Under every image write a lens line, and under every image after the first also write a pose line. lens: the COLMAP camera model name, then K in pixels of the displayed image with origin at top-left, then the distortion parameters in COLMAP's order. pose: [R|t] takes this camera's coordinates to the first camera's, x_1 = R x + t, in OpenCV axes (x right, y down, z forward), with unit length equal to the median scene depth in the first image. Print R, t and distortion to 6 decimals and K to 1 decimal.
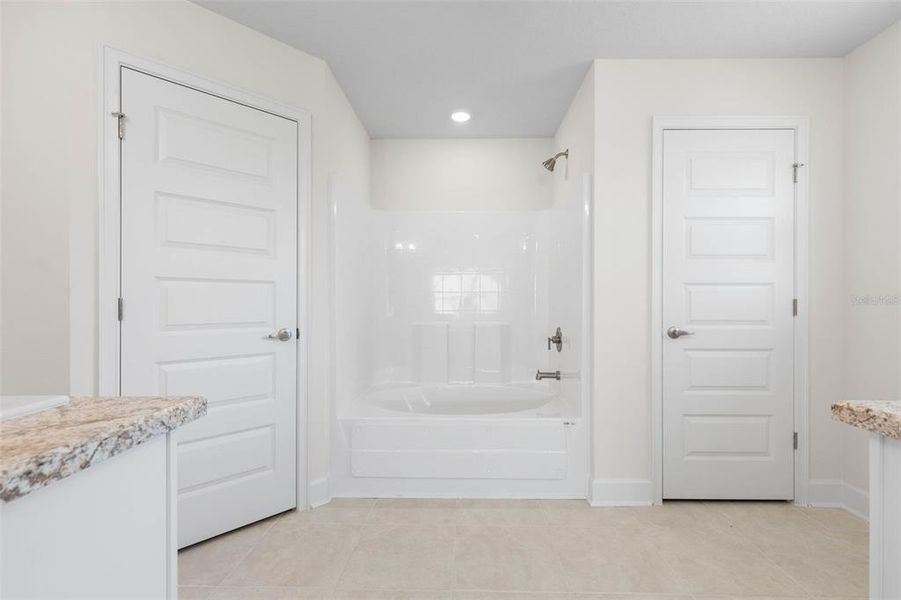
lens RADIAL K [[407.7, 0, 459.8], [0, 407.7, 302.0], [0, 0, 1]] dist [0.000185, -0.000028]
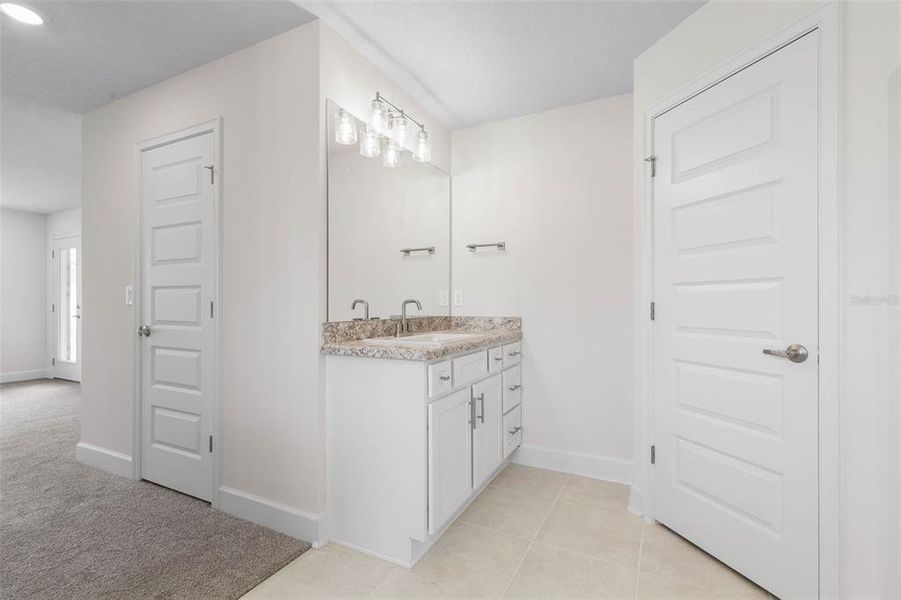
lens RADIAL K [[407.7, 0, 459.8], [0, 407.7, 302.0], [0, 0, 1]] dist [0.000185, -0.000028]
pose [[-0.423188, -0.010260, -0.905984, 0.455162], [-0.004208, 0.999947, -0.009358, 0.002581], [0.906032, -0.000148, -0.423209, 0.806627]]
